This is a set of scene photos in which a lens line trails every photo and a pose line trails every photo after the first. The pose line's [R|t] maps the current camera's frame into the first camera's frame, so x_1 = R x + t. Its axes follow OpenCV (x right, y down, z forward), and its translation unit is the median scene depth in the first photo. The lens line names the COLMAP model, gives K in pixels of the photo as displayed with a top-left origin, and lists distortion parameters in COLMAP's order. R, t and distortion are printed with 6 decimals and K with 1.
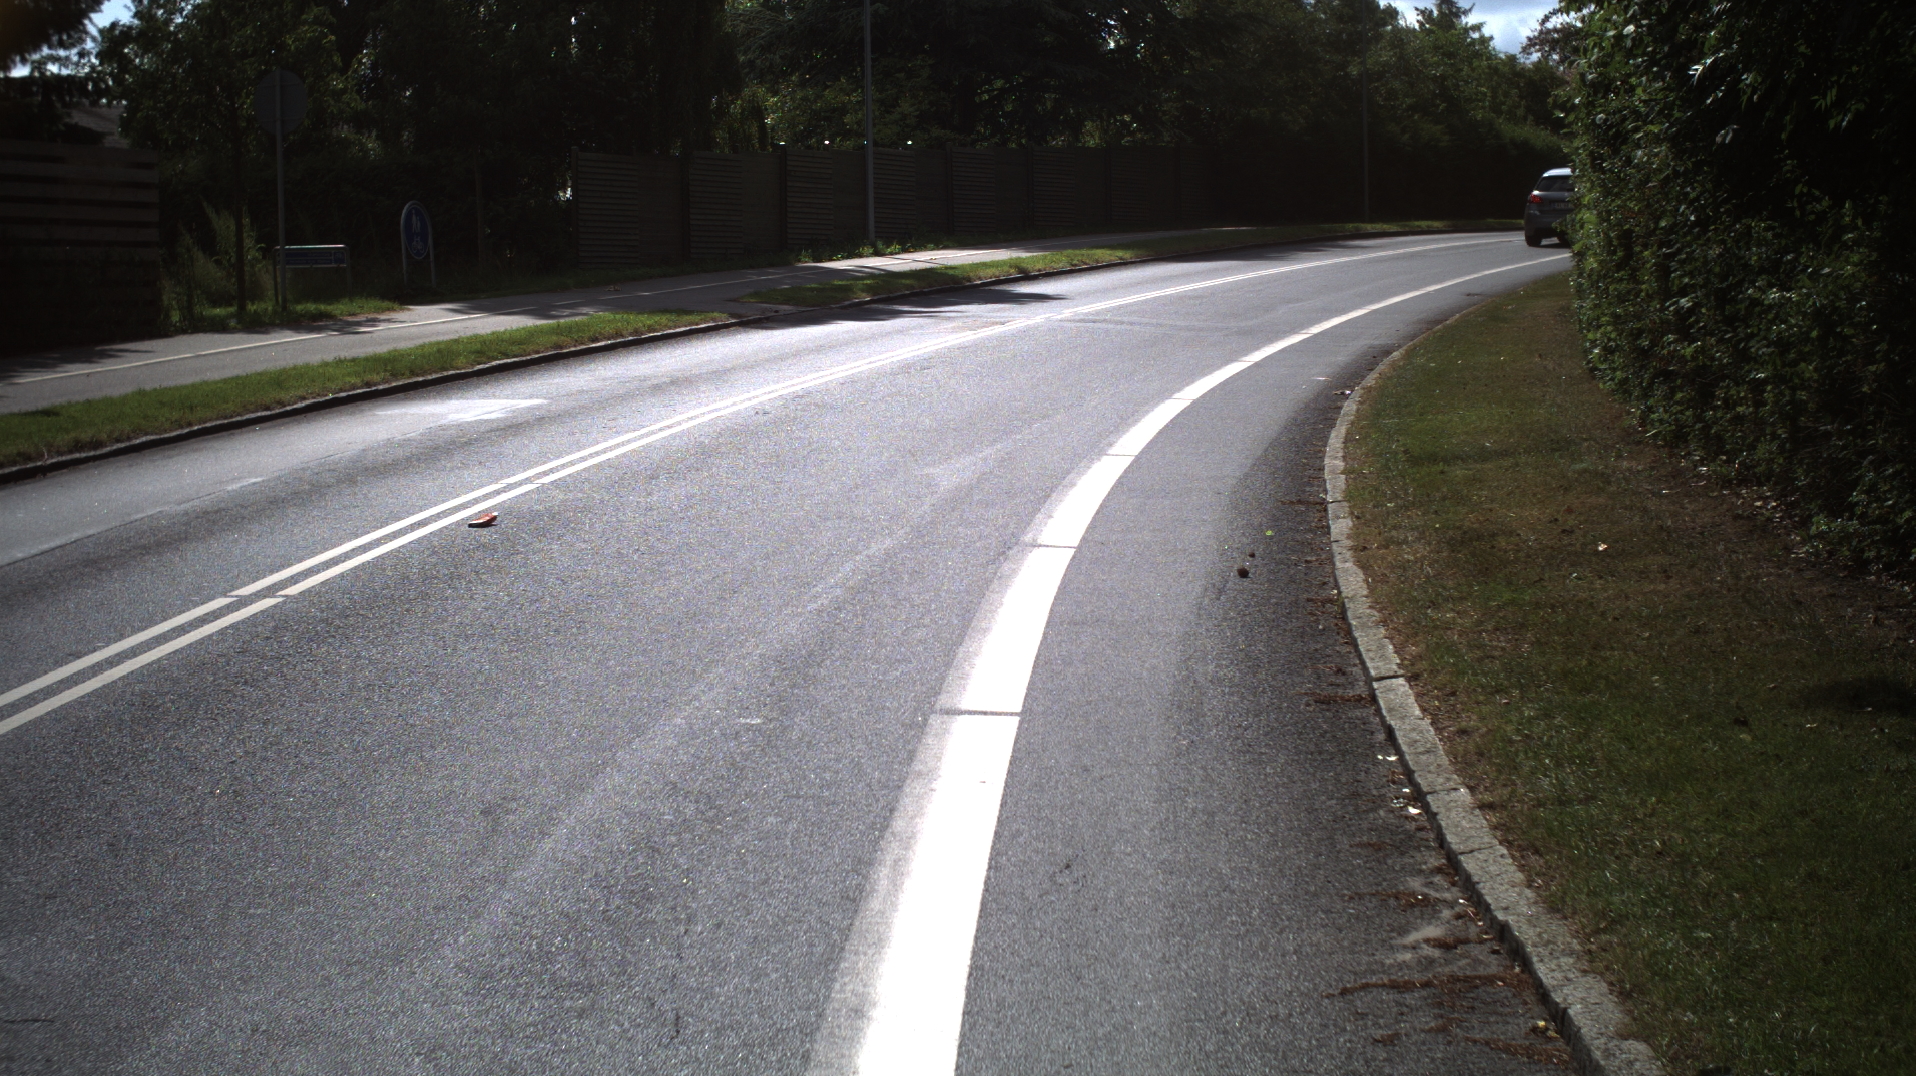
lens RADIAL K [[3296.2, 0, 958.0], [0, 3296.2, 538.0], [0, 0, 1]] dist [-0.298909, 0.381494]
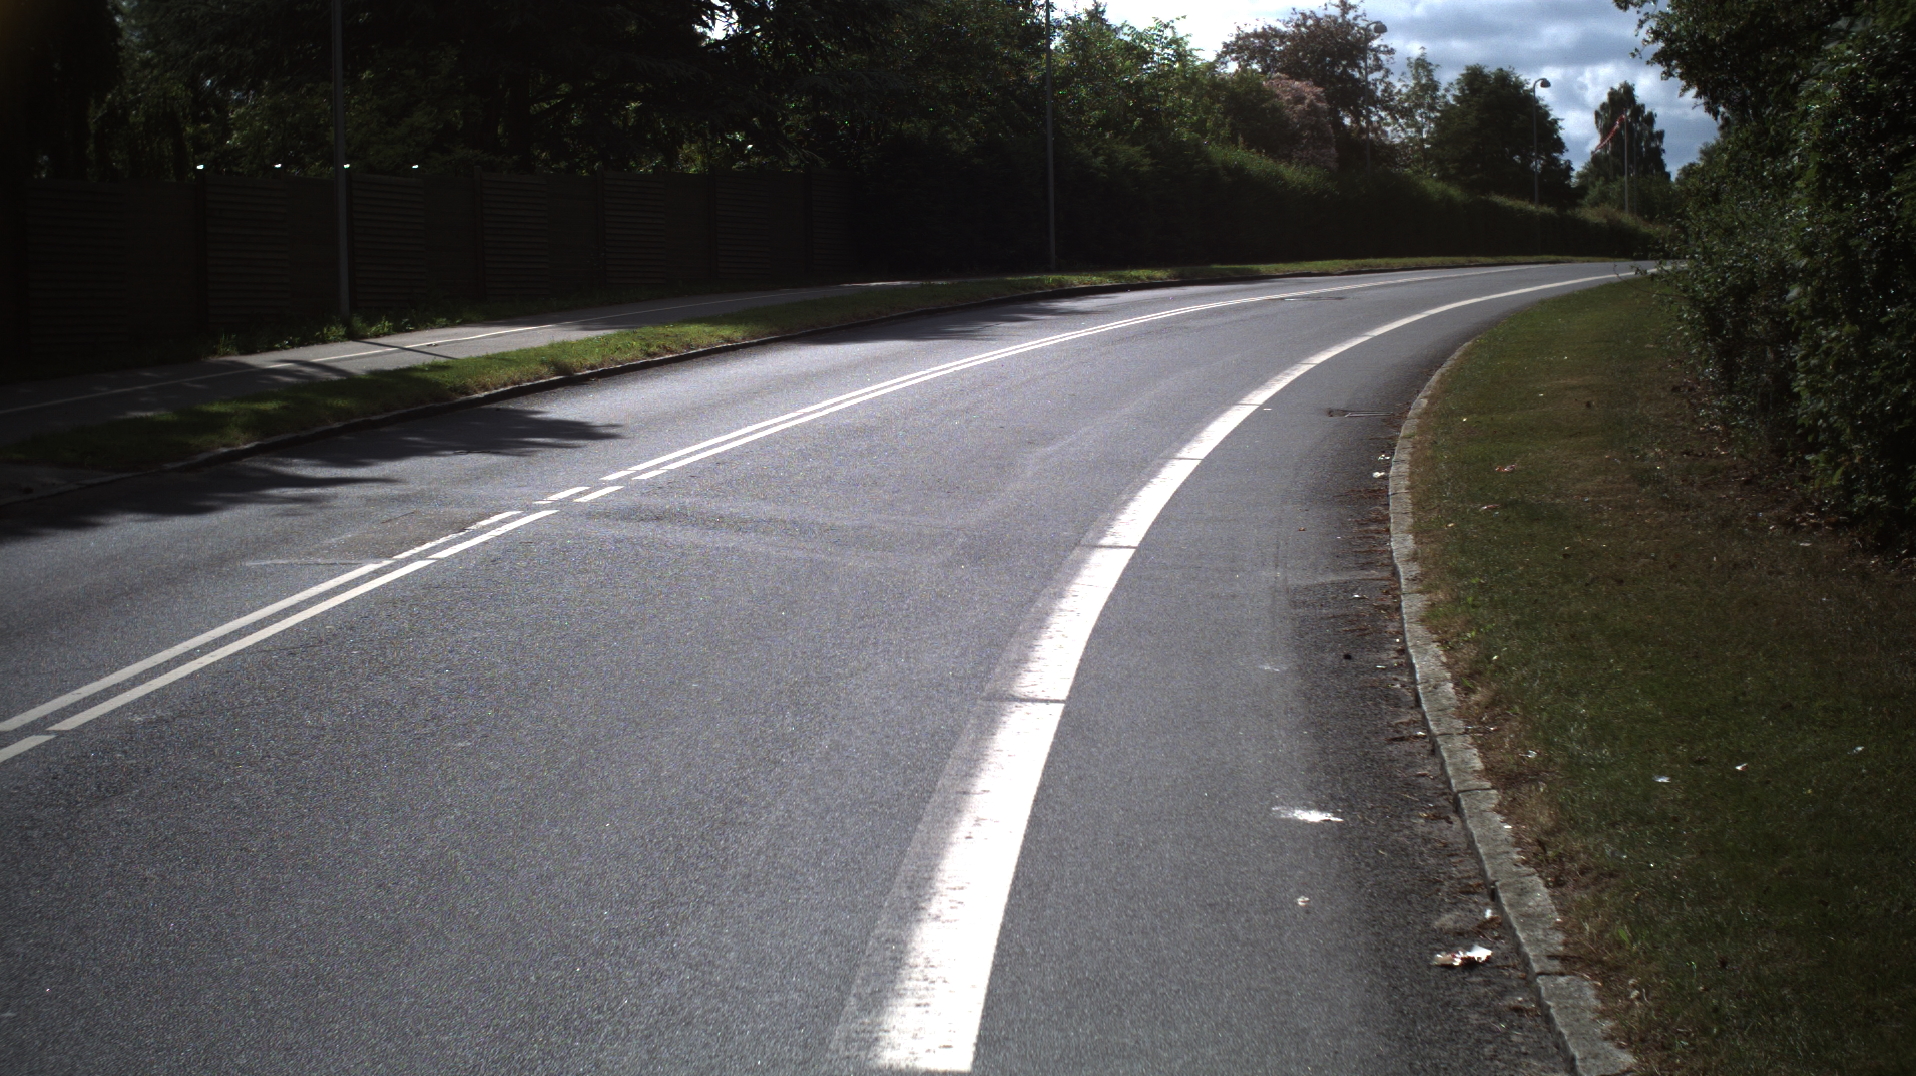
lens RADIAL K [[3296.2, 0, 958.0], [0, 3296.2, 538.0], [0, 0, 1]] dist [-0.298909, 0.381494]
pose [[0.993346, -0.015023, 0.114185, 0.030355], [0.016406, 0.999803, -0.011185, -0.057205], [-0.113995, 0.012984, 0.993396, 0.531059]]
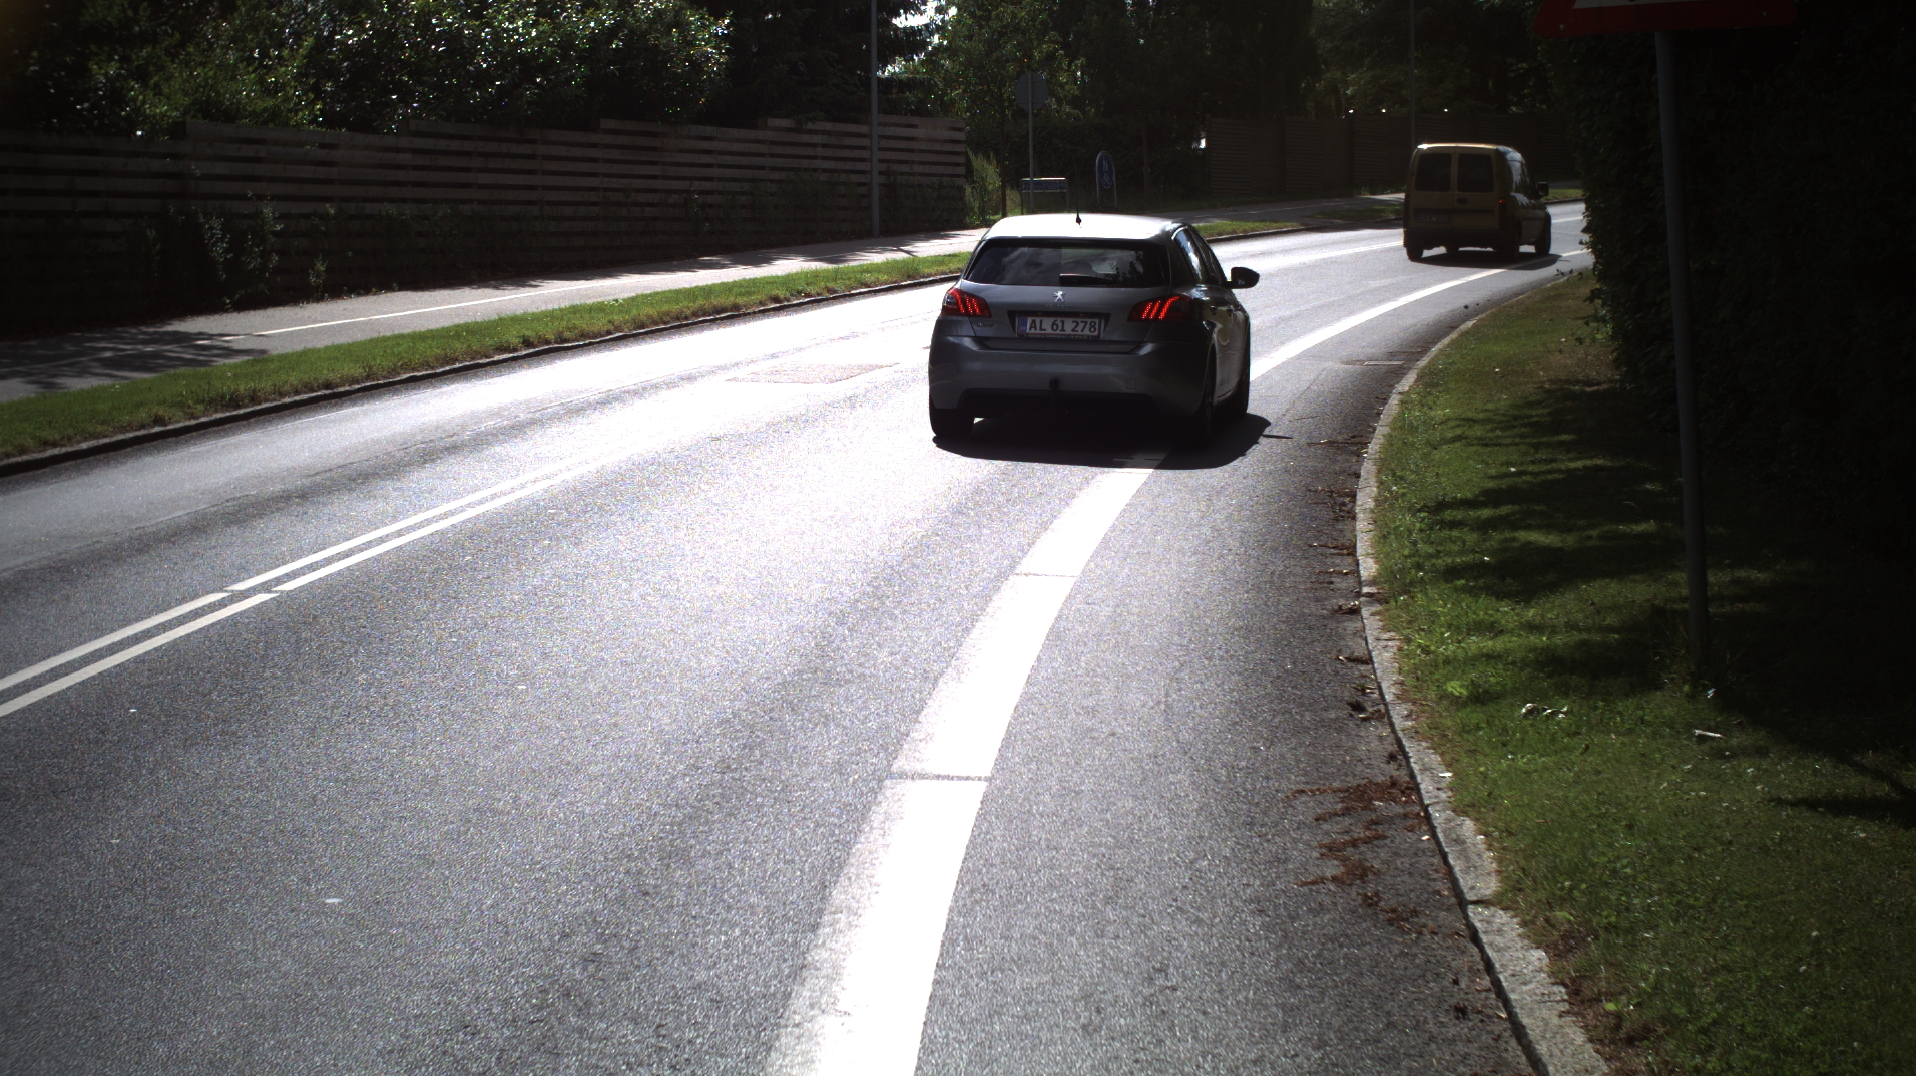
lens RADIAL K [[3296.2, 0, 958.0], [0, 3296.2, 538.0], [0, 0, 1]] dist [-0.298909, 0.381494]
pose [[0.982182, 0.024346, -0.186349, 0.072013], [-0.020938, 0.999576, 0.020237, 0.060236], [0.186763, -0.015974, 0.982275, -0.652536]]
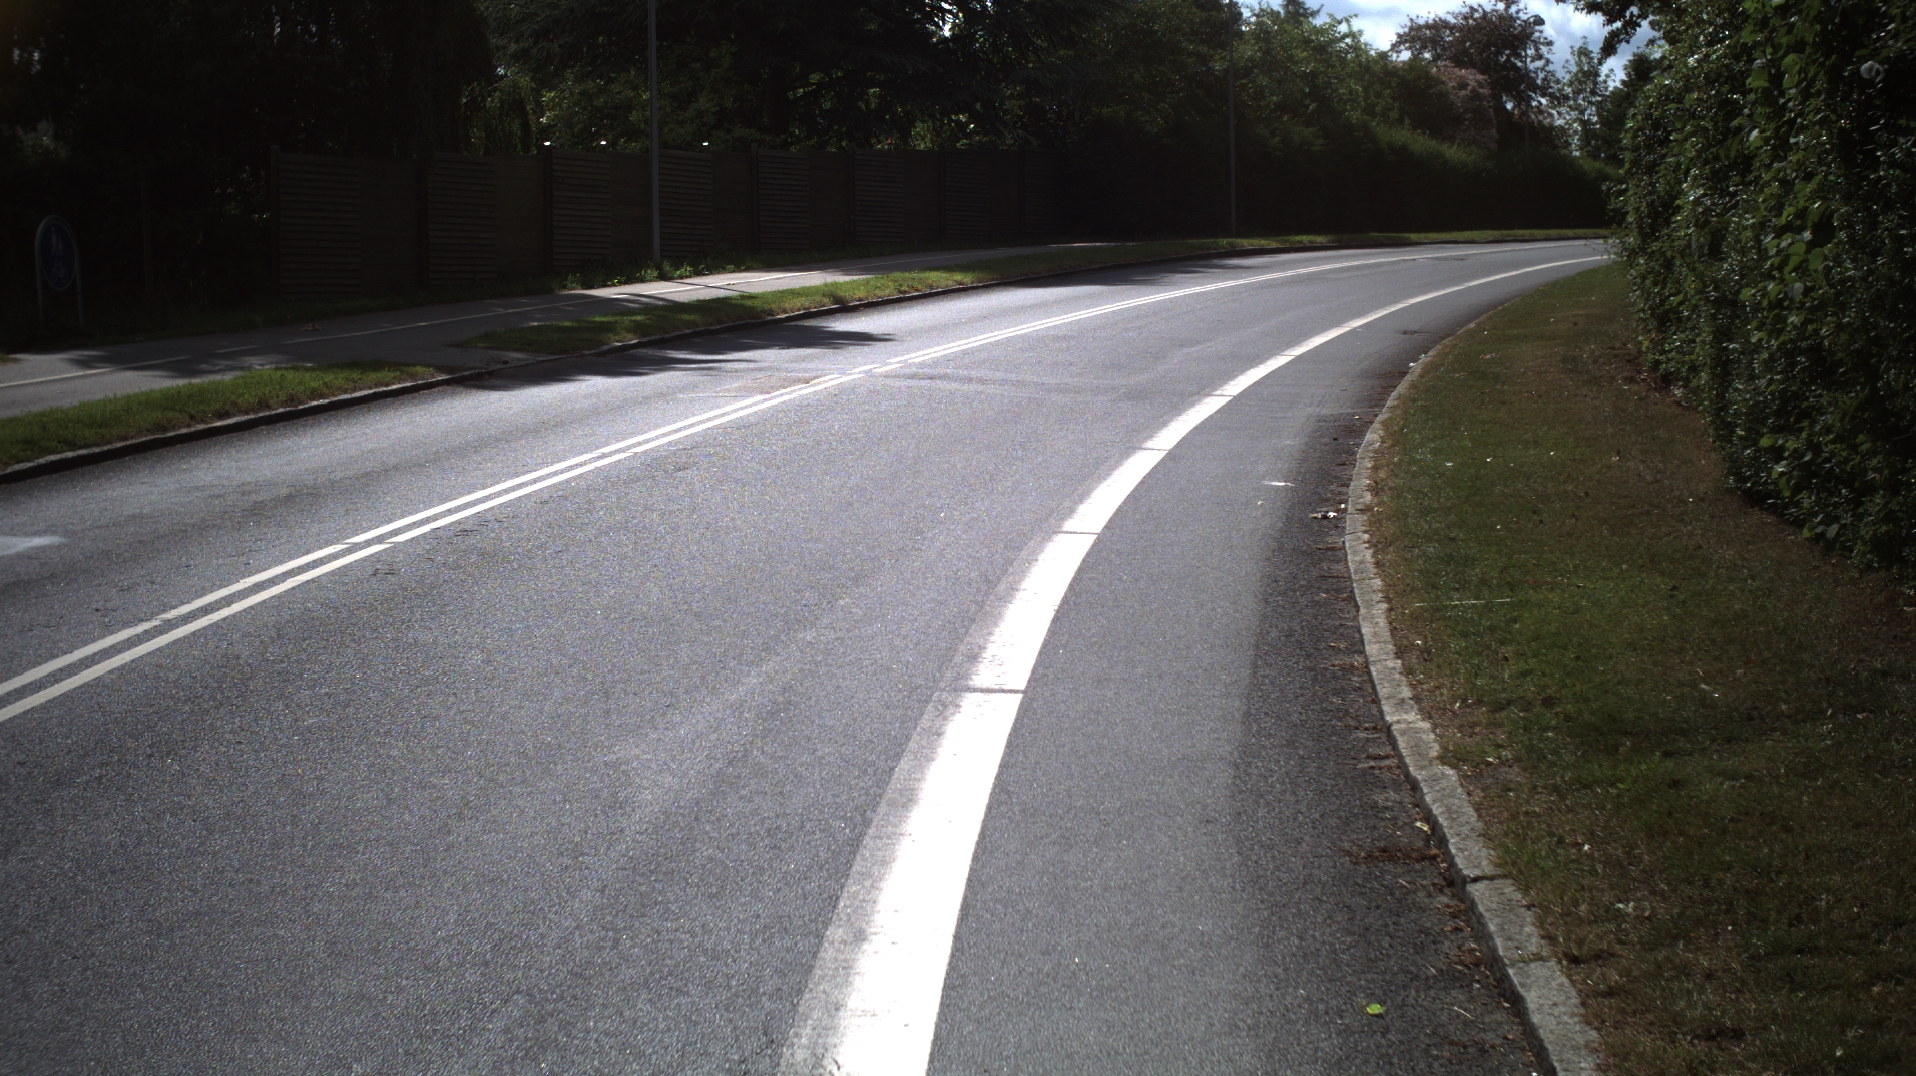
lens RADIAL K [[3296.2, 0, 958.0], [0, 3296.2, 538.0], [0, 0, 1]] dist [-0.298909, 0.381494]
pose [[0.998624, -0.003374, 0.052334, 0.008791], [0.003549, 0.999988, -0.003257, -0.027844], [-0.052323, 0.003438, 0.998624, 0.267077]]
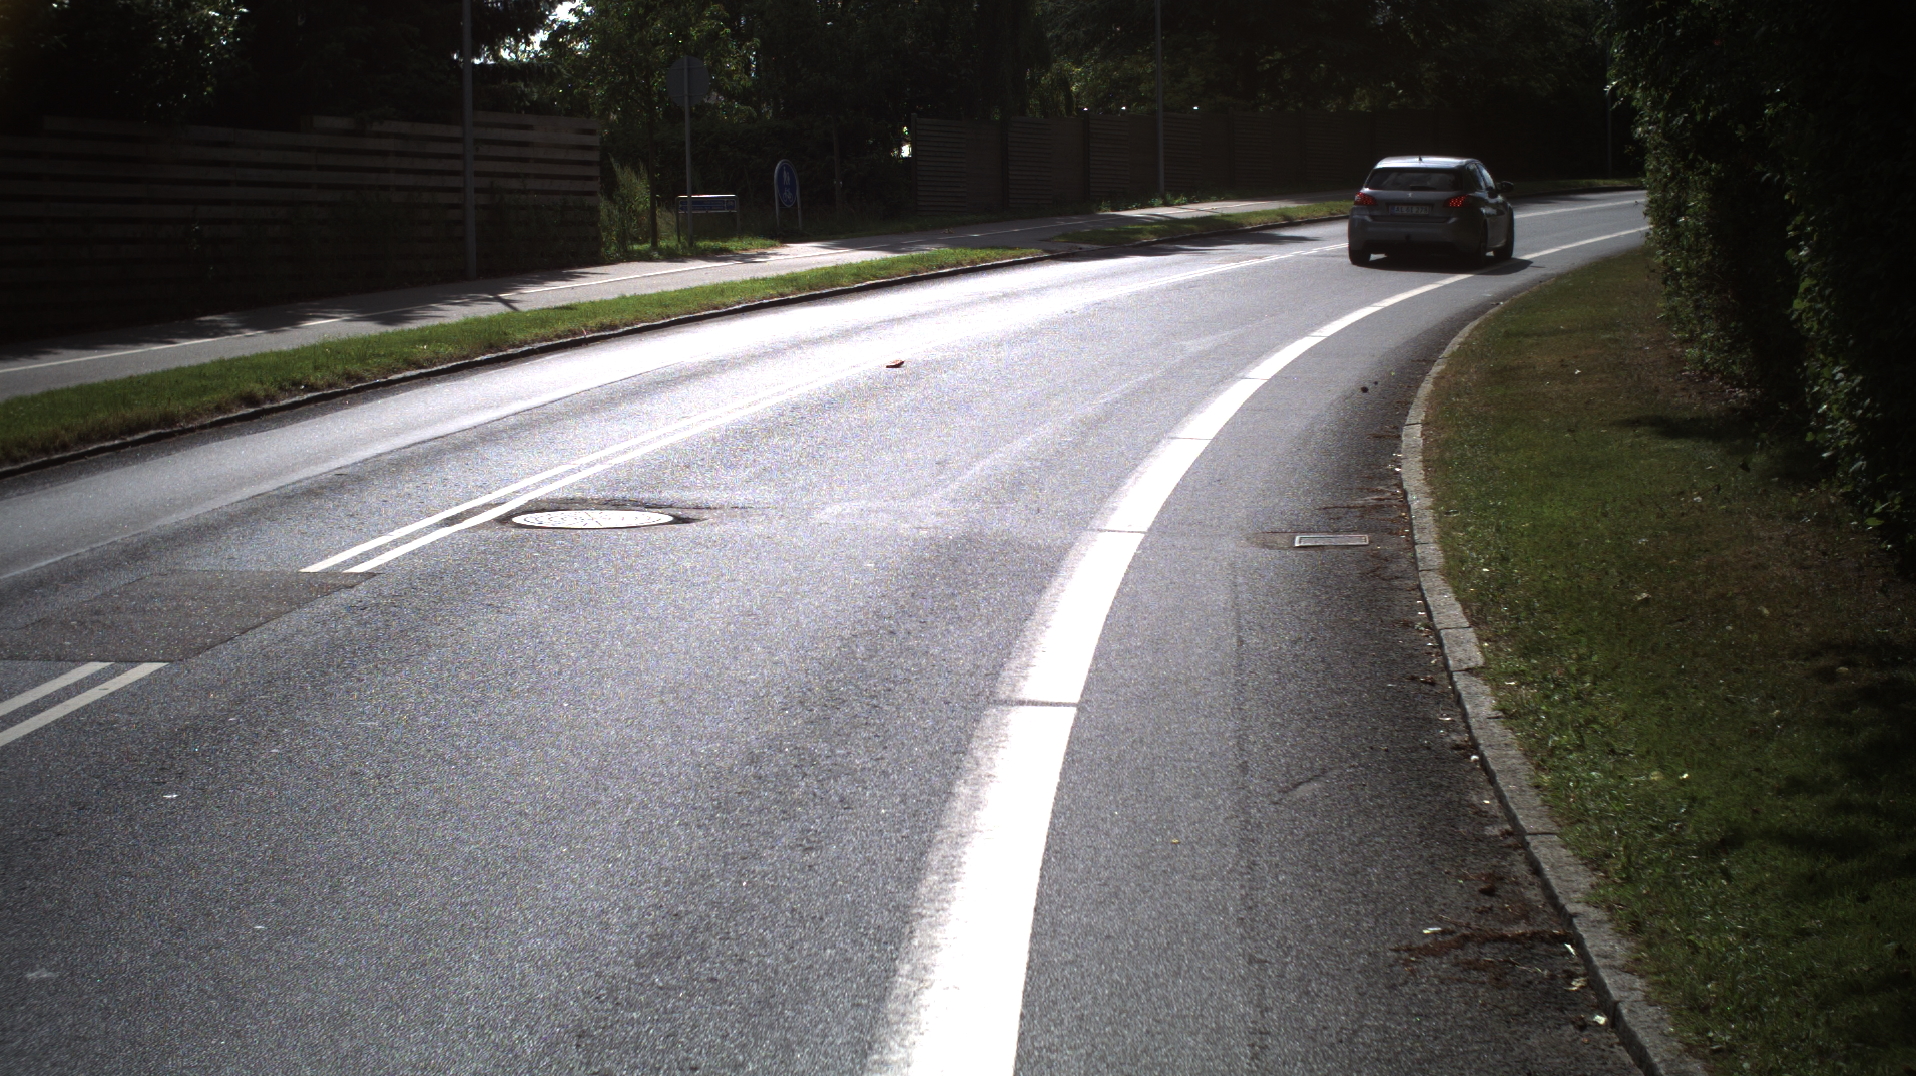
lens RADIAL K [[3296.2, 0, 958.0], [0, 3296.2, 538.0], [0, 0, 1]] dist [-0.298909, 0.381494]
pose [[0.995758, 0.006298, -0.091800, 0.014308], [-0.005067, 0.999894, 0.013635, 0.025465], [0.091876, -0.013112, 0.995684, -0.261281]]
